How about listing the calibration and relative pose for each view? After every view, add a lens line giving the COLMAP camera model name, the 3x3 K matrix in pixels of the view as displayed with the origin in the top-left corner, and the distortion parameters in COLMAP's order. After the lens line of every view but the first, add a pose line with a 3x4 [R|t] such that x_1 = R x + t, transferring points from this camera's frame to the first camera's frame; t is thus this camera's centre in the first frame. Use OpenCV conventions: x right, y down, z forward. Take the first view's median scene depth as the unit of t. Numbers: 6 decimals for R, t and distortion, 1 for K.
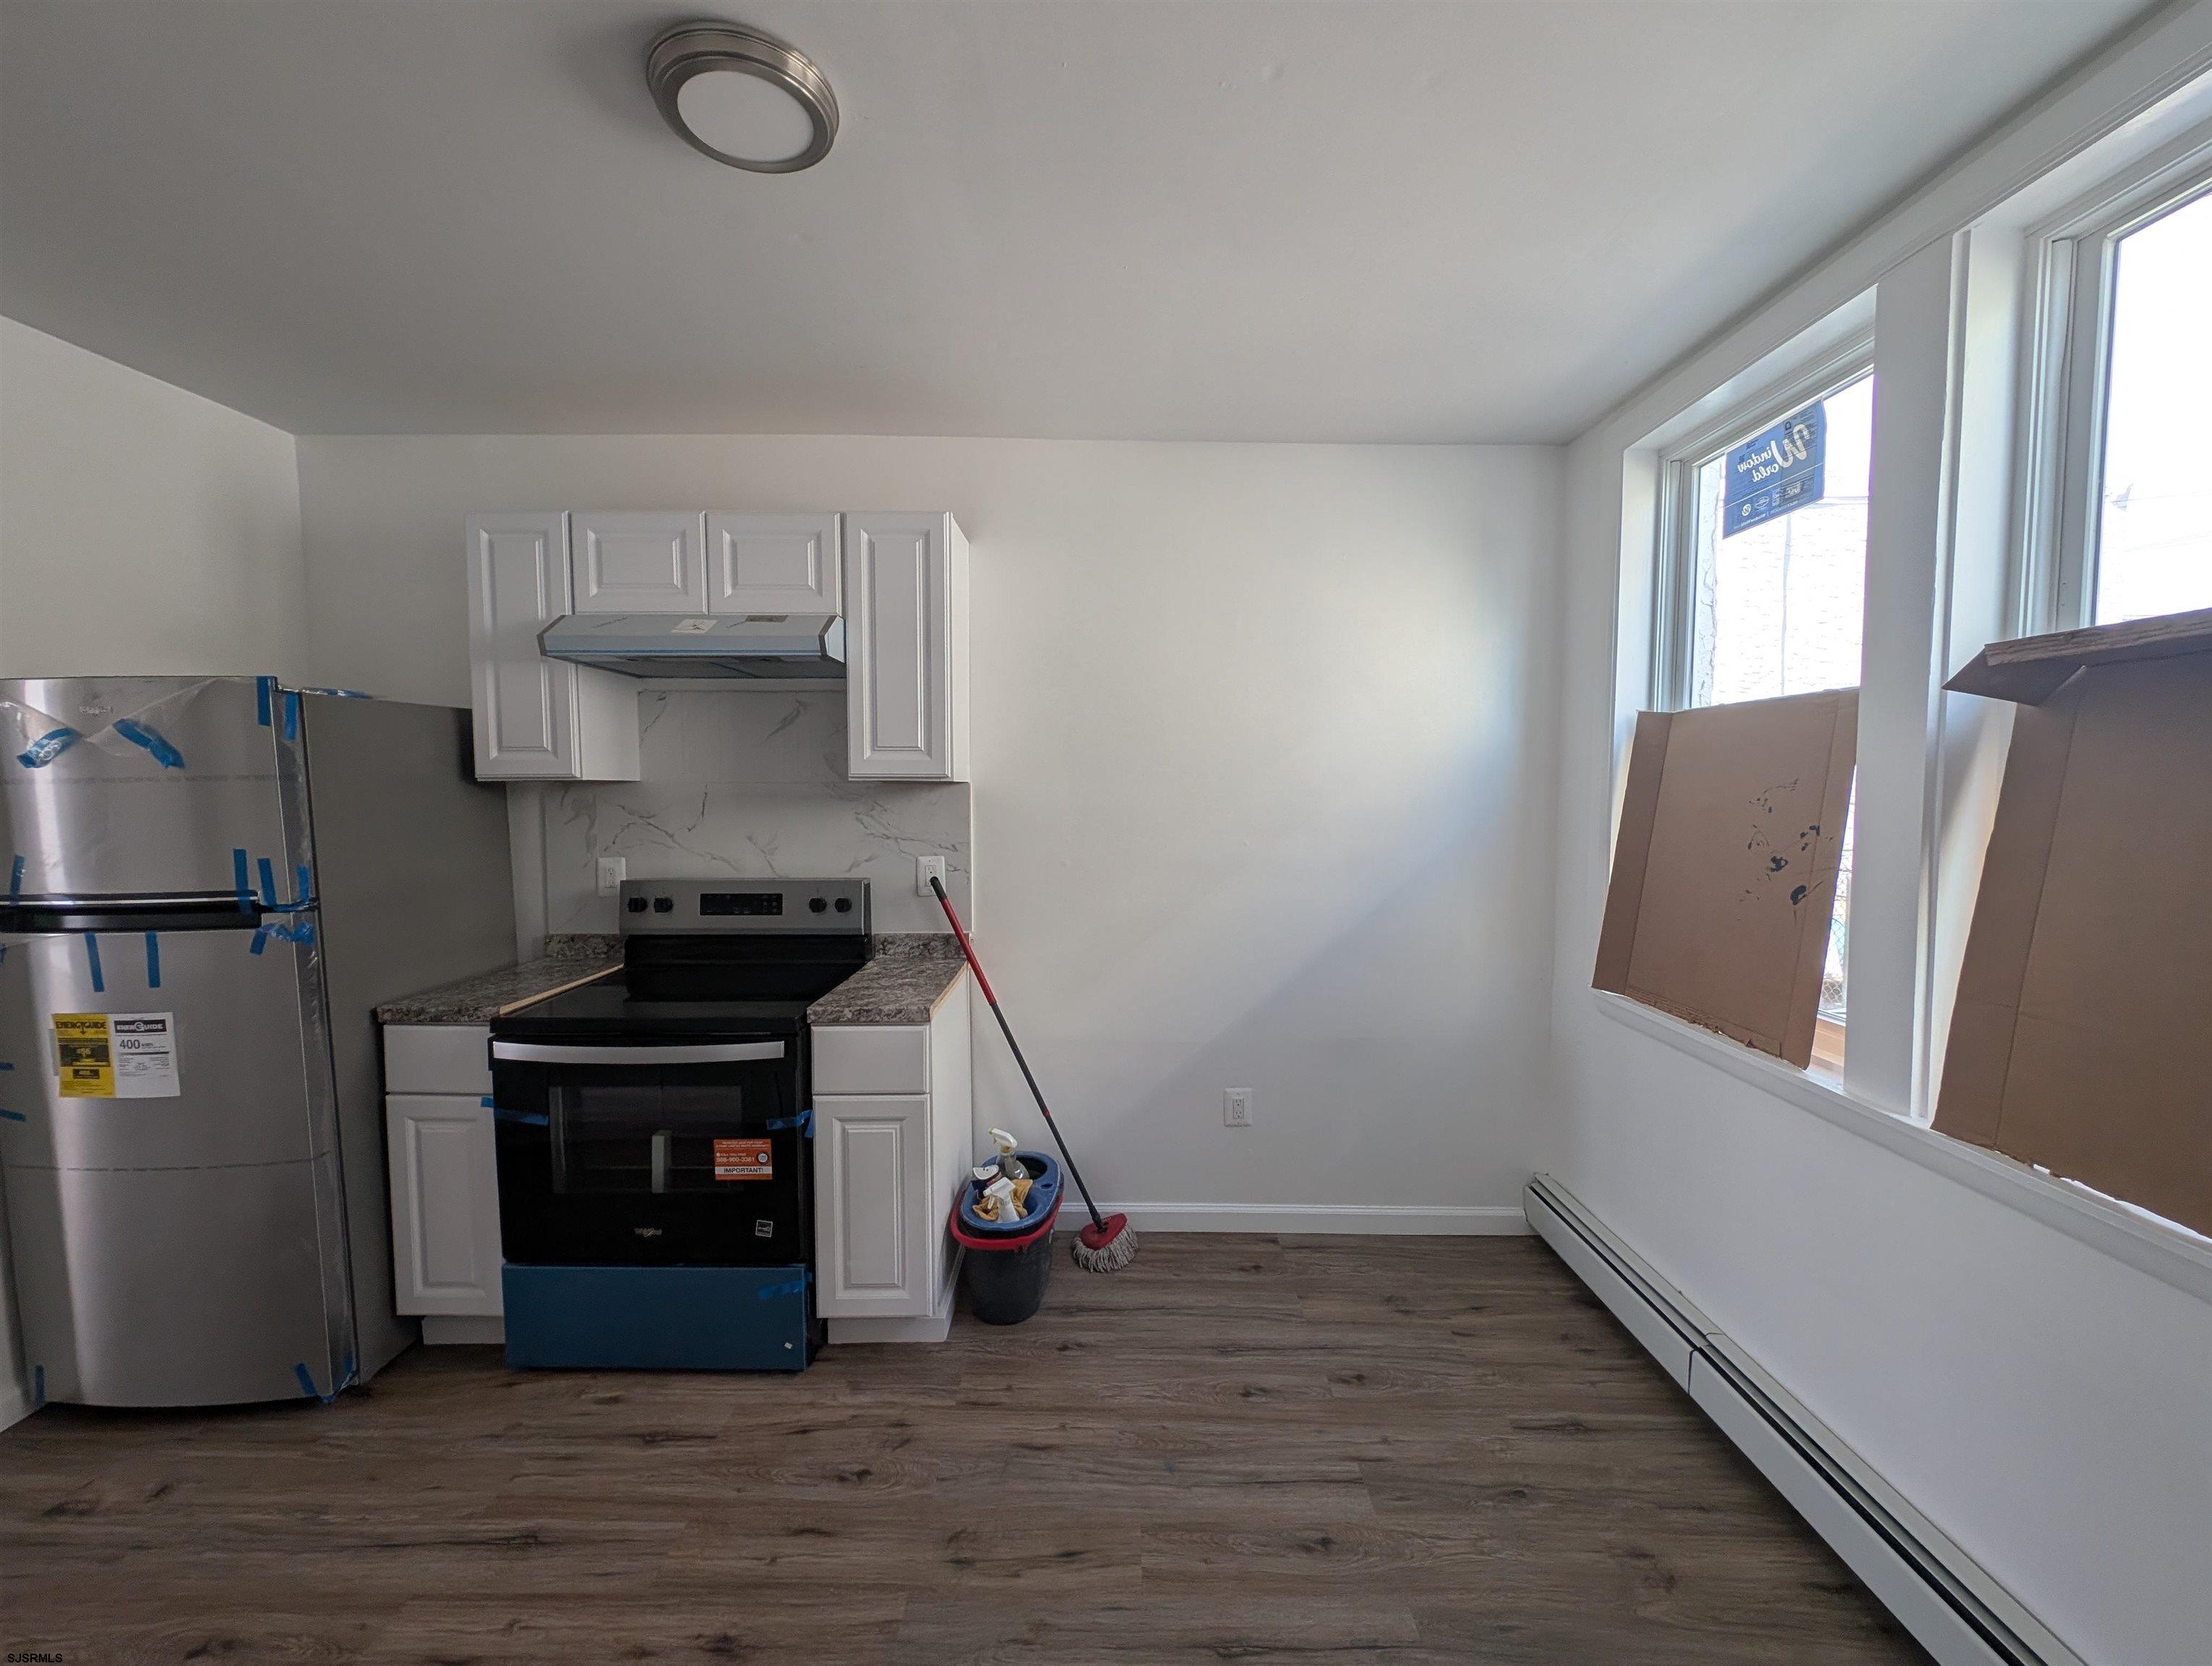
lens RADIAL K [[827.6, 0, 1112.4], [0, 827.6, 833.1], [0, 0, 1]] dist [0.009928, -0.006438]
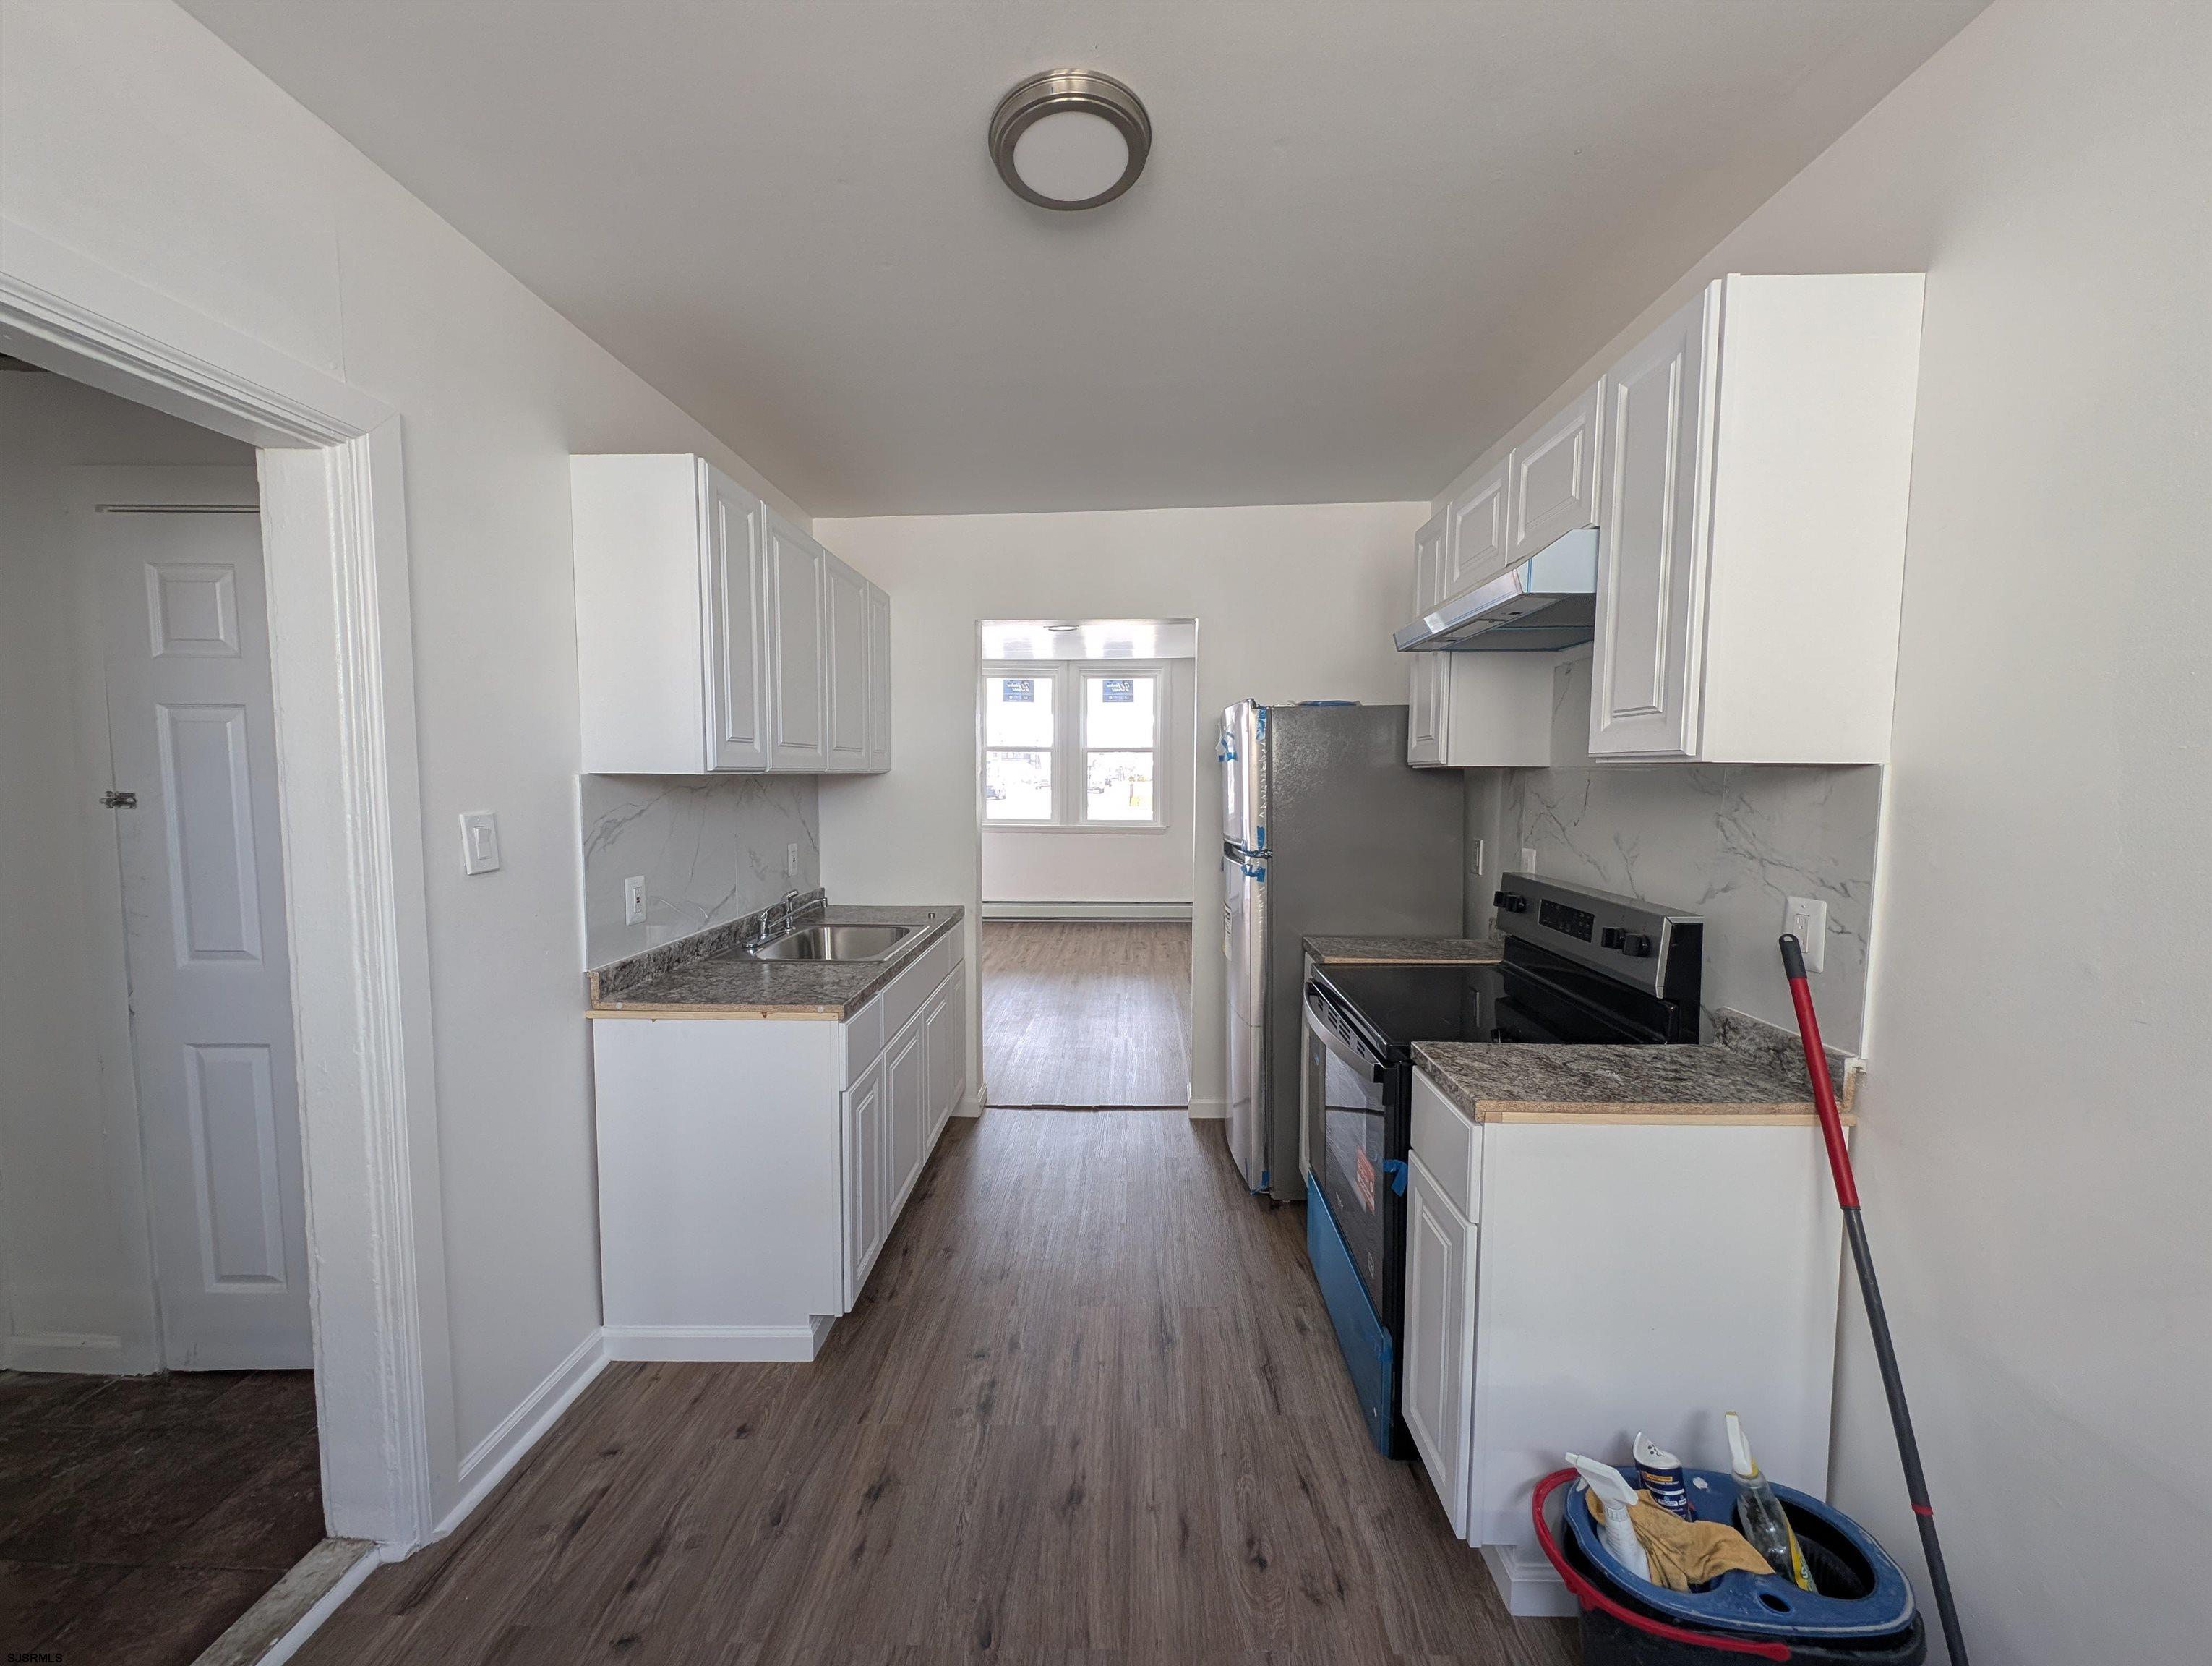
lens RADIAL K [[819.4, 0, 1106.0], [0, 819.4, 833.0], [0, 0, 1]] dist [-0.023757, 0.000005]
pose [[-0.024521, 0.071286, -0.997154, 0.437012], [-0.059476, 0.995584, 0.072637, -0.036152], [0.997929, 0.061088, -0.020173, 0.725720]]
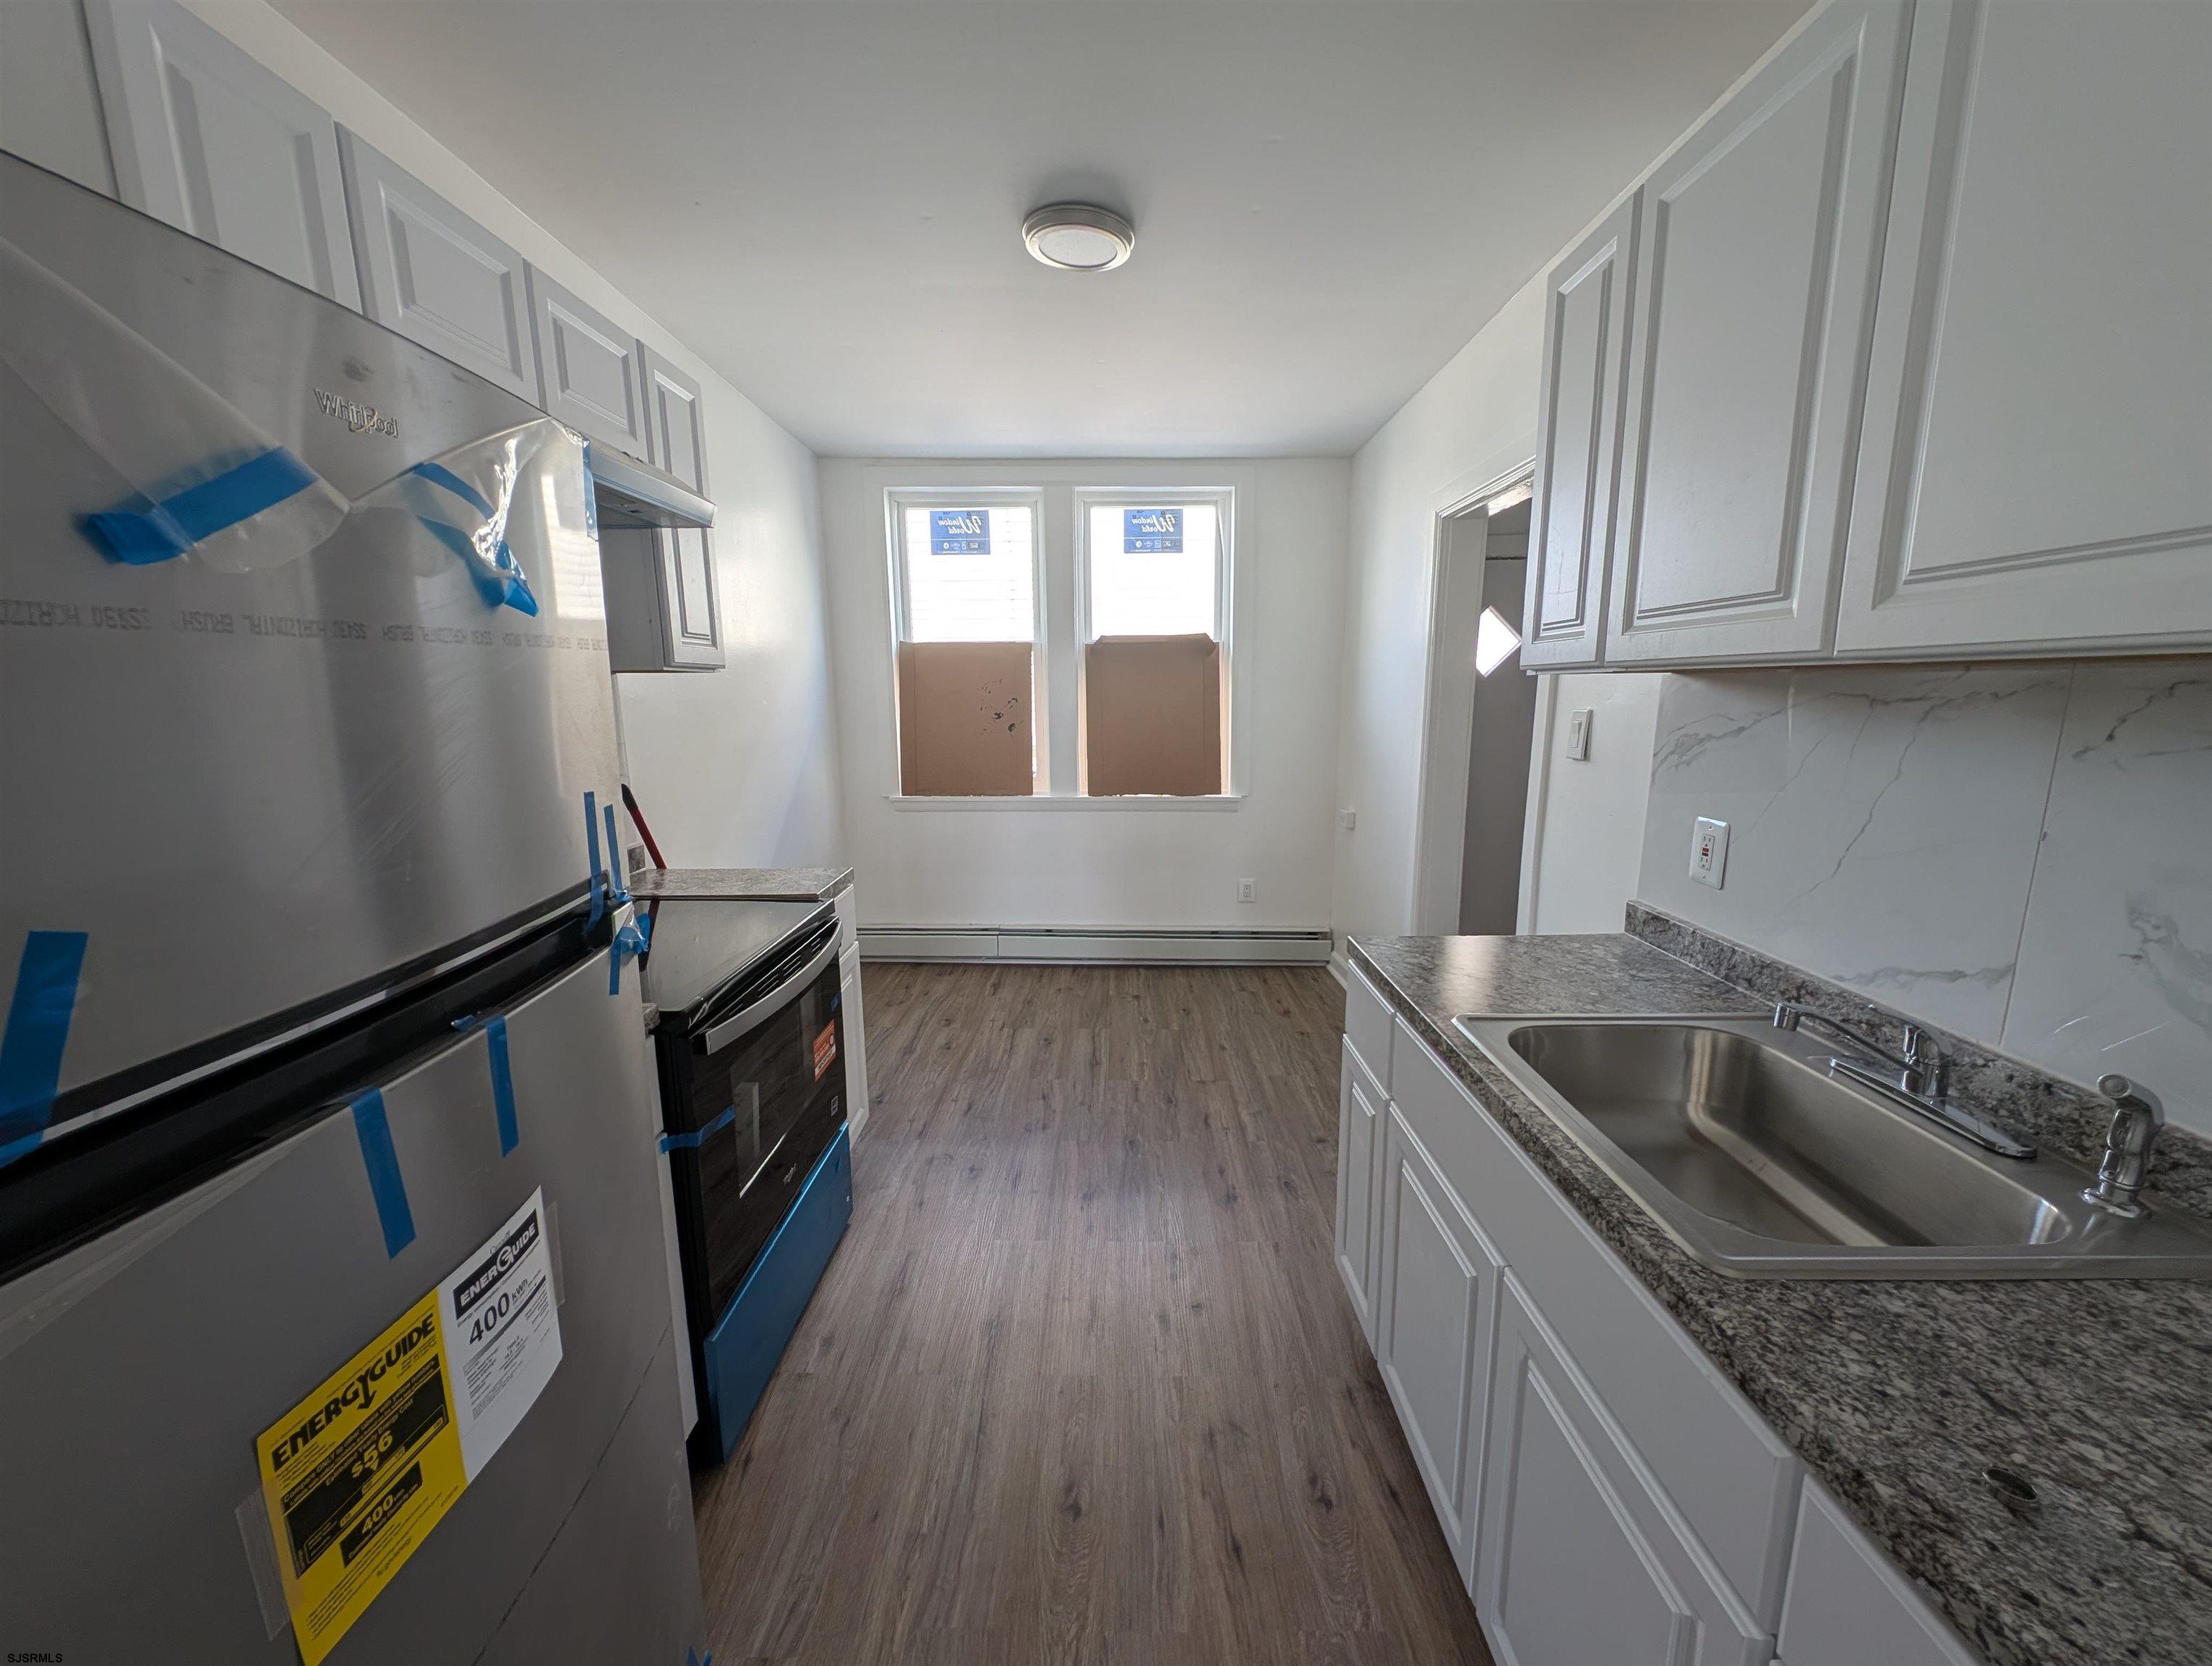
lens RADIAL K [[827.6, 0, 1112.4], [0, 827.6, 833.1], [0, 0, 1]] dist [0.009928, -0.006438]
pose [[-0.002142, -0.174133, 0.984720, -1.434313], [0.062365, 0.982782, 0.173926, -0.021475], [-0.998051, 0.061784, 0.008755, 0.640551]]
